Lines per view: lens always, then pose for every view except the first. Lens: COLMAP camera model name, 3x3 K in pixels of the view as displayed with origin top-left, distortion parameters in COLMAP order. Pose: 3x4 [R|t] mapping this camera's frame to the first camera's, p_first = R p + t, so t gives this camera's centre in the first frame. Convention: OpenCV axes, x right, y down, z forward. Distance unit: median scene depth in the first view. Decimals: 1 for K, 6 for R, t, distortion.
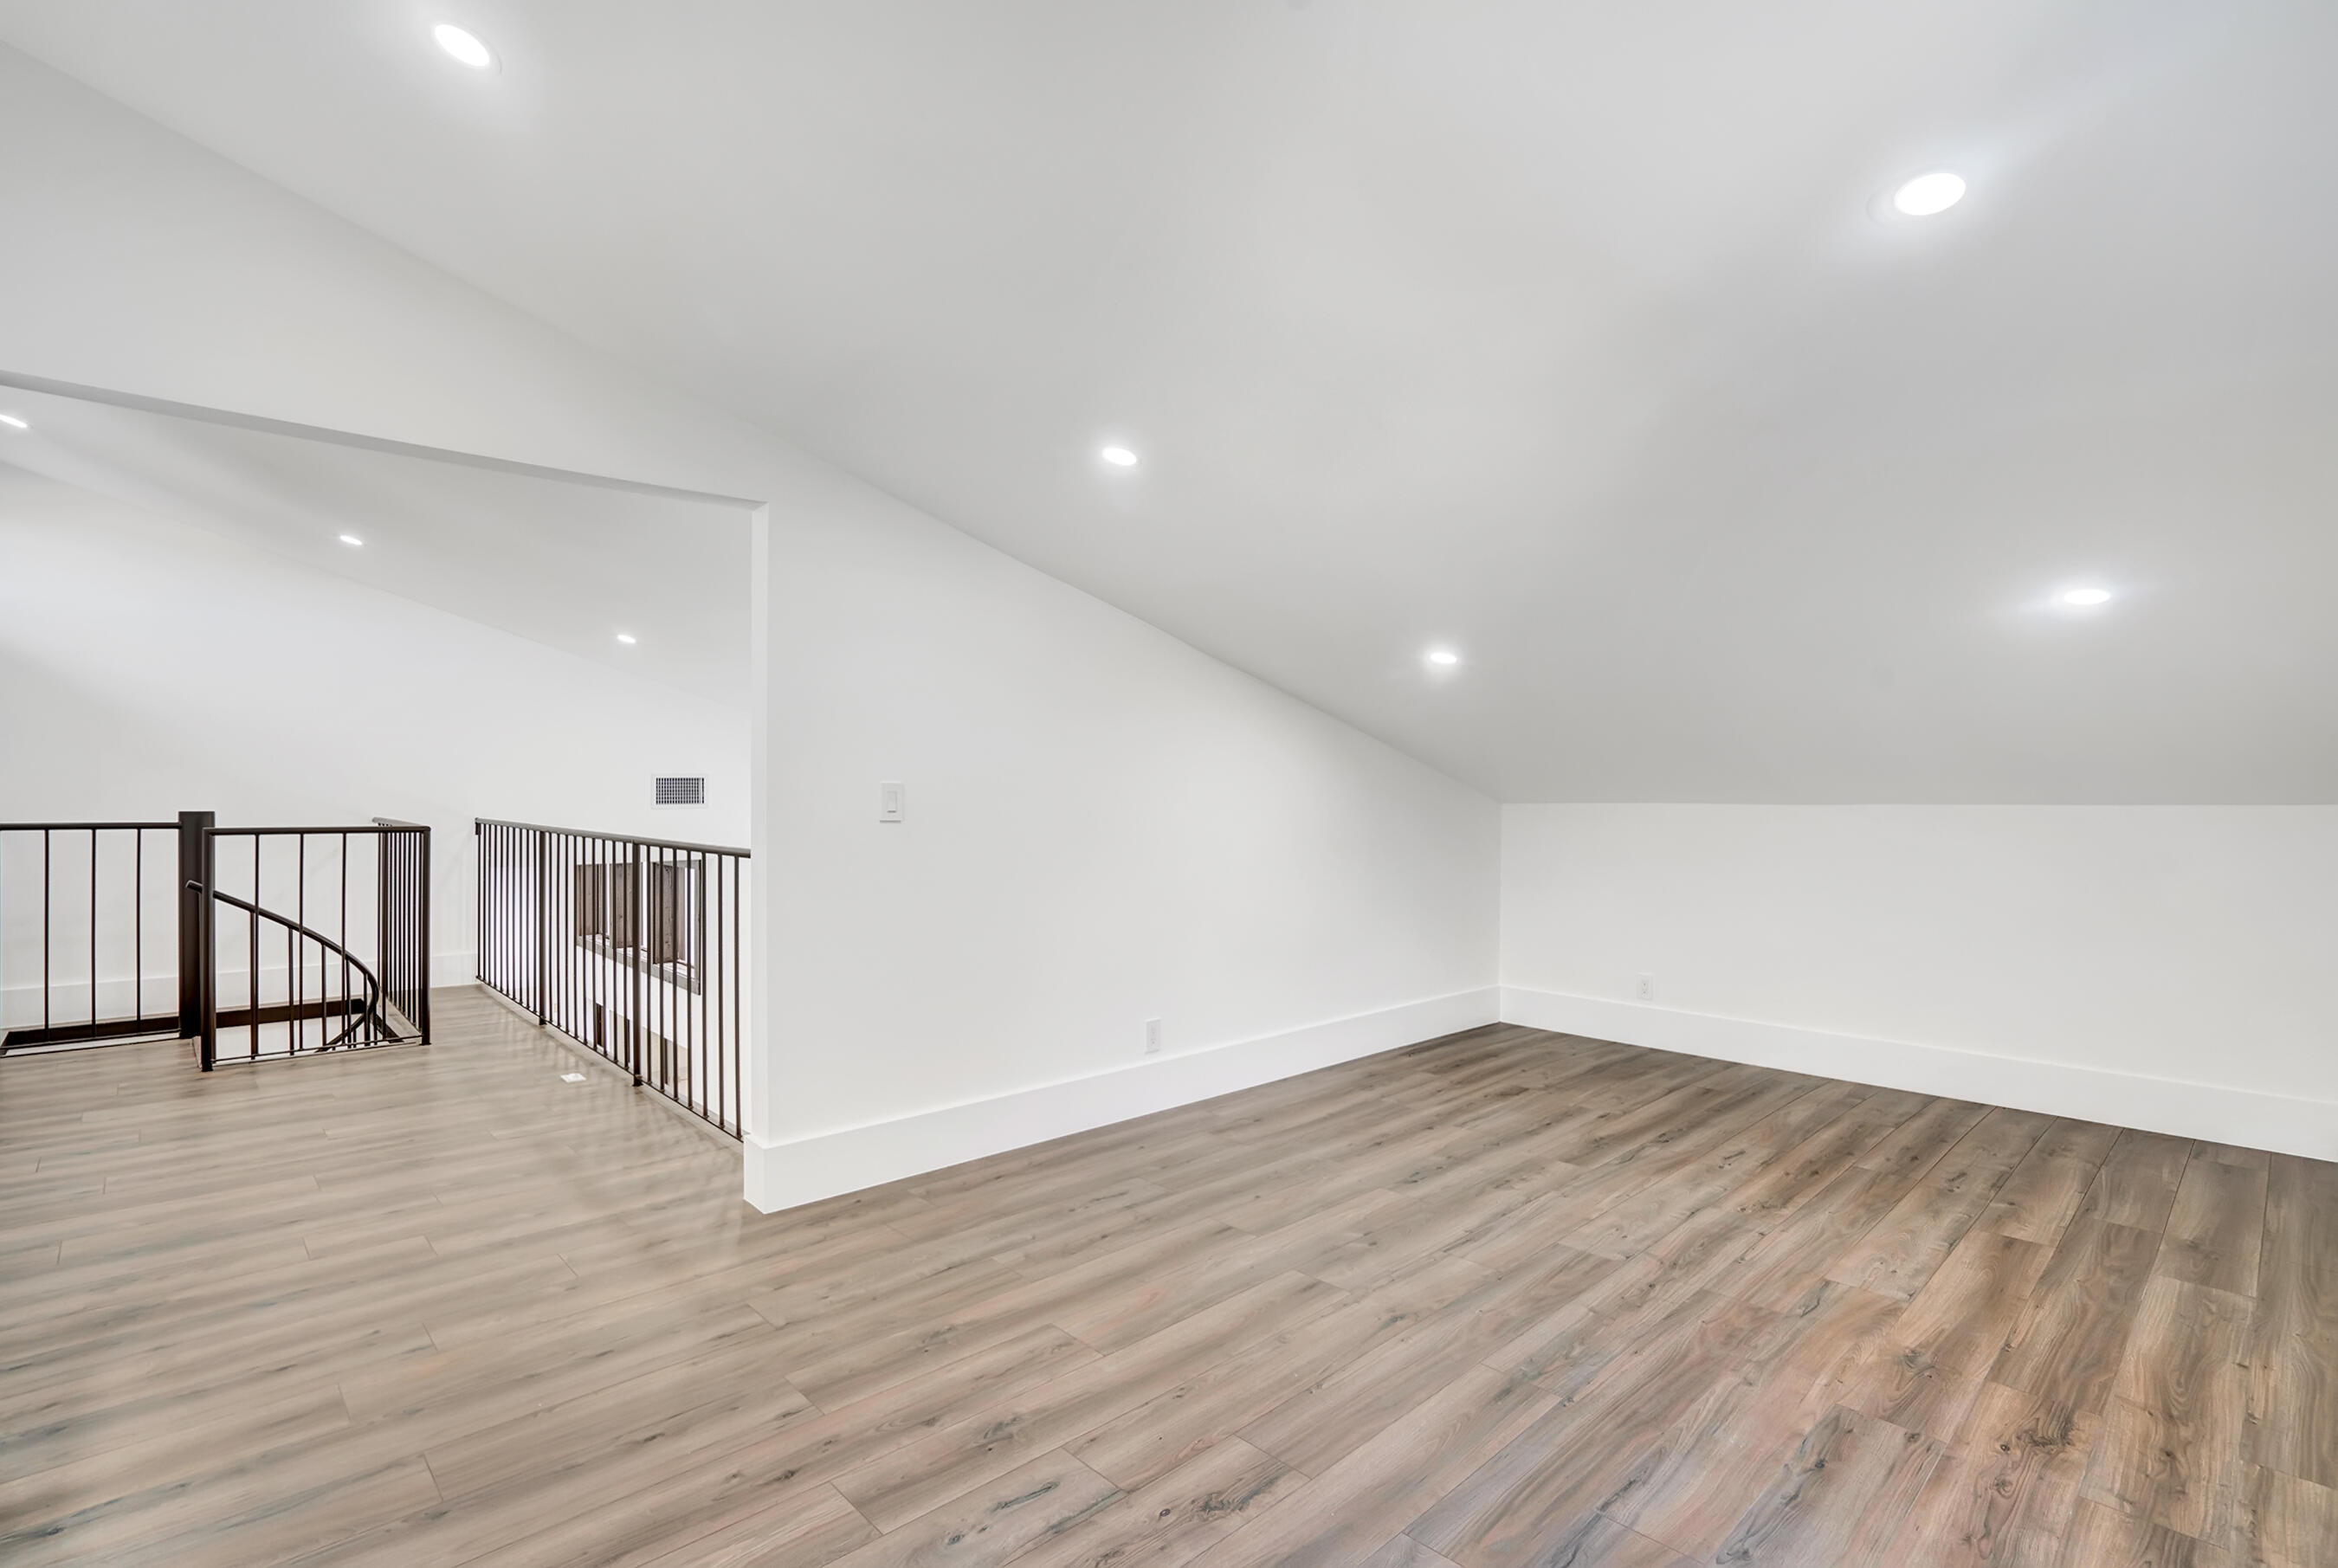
lens RADIAL K [[1088.9, 0, 1169.0], [0, 1088.9, 784.0], [0, 0, 1]] dist [-0.039927, 0.019345]
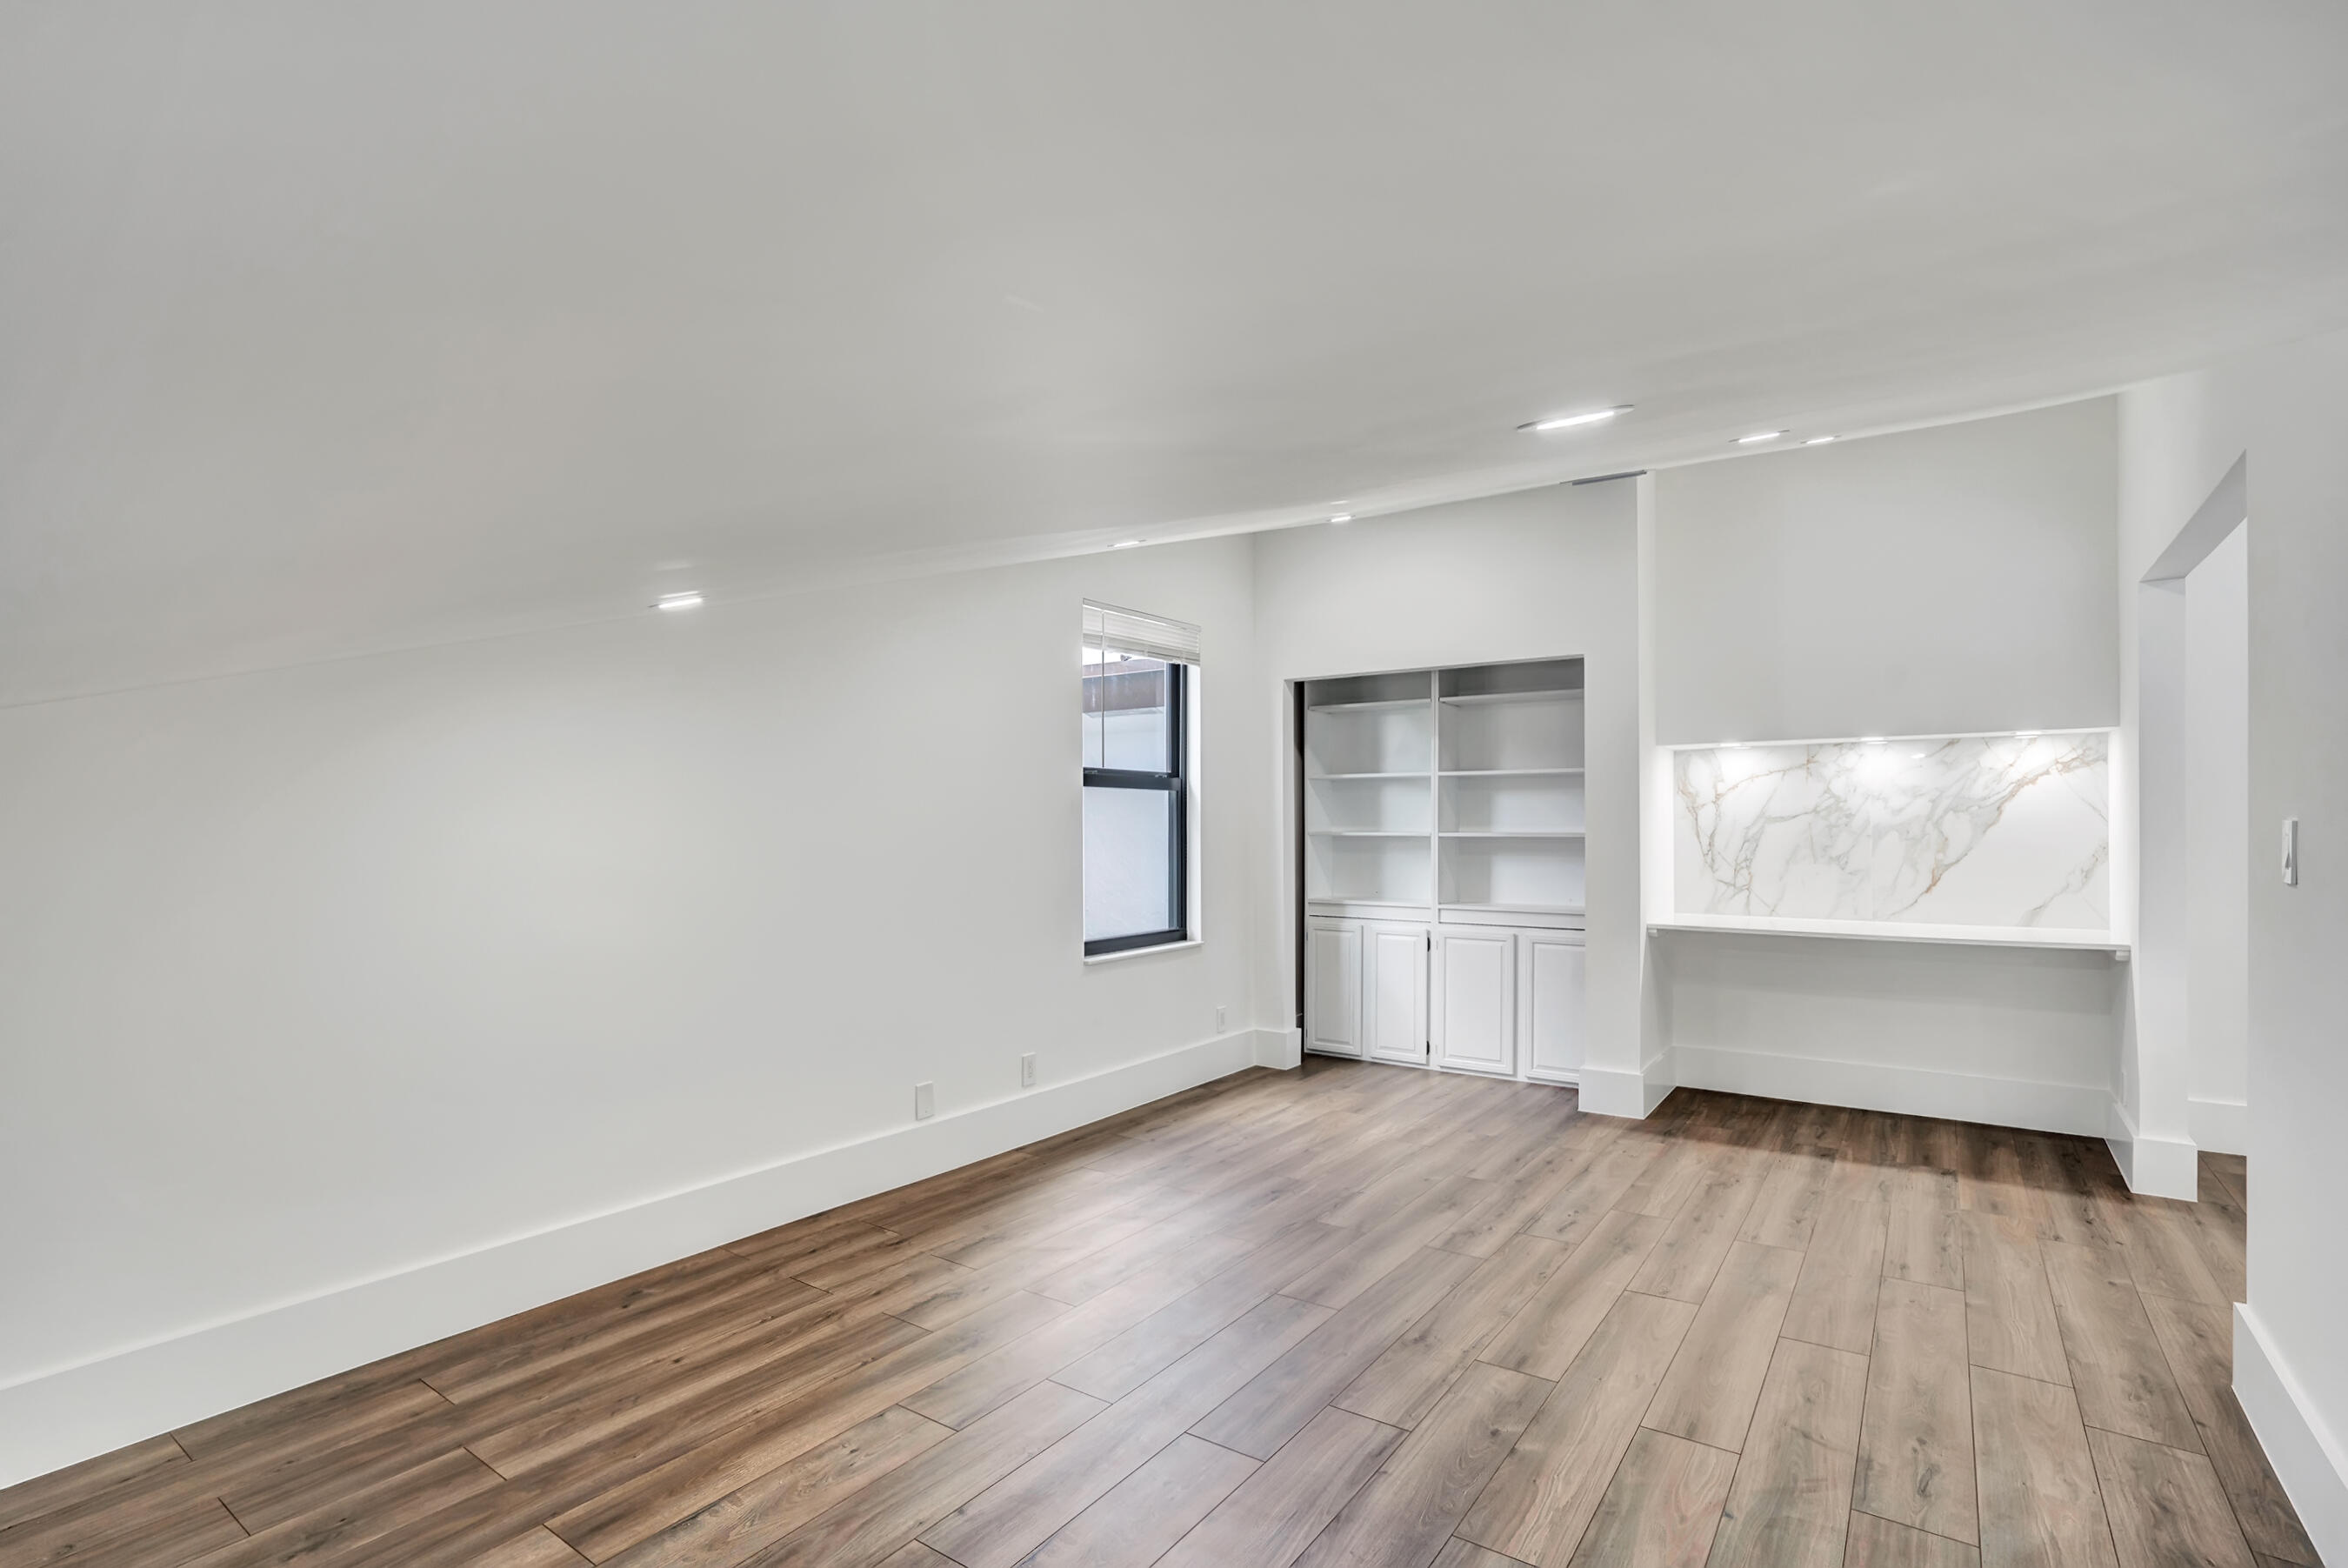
lens RADIAL K [[1093.6, 0, 1174.0], [0, 1093.6, 784.0], [0, 0, 1]] dist [-0.039927, 0.019345]
pose [[-0.979729, -0.010413, -0.200057, 0.664647], [-0.002597, 0.999224, -0.039291, -0.005913], [0.200311, -0.037975, -0.978996, 2.006975]]
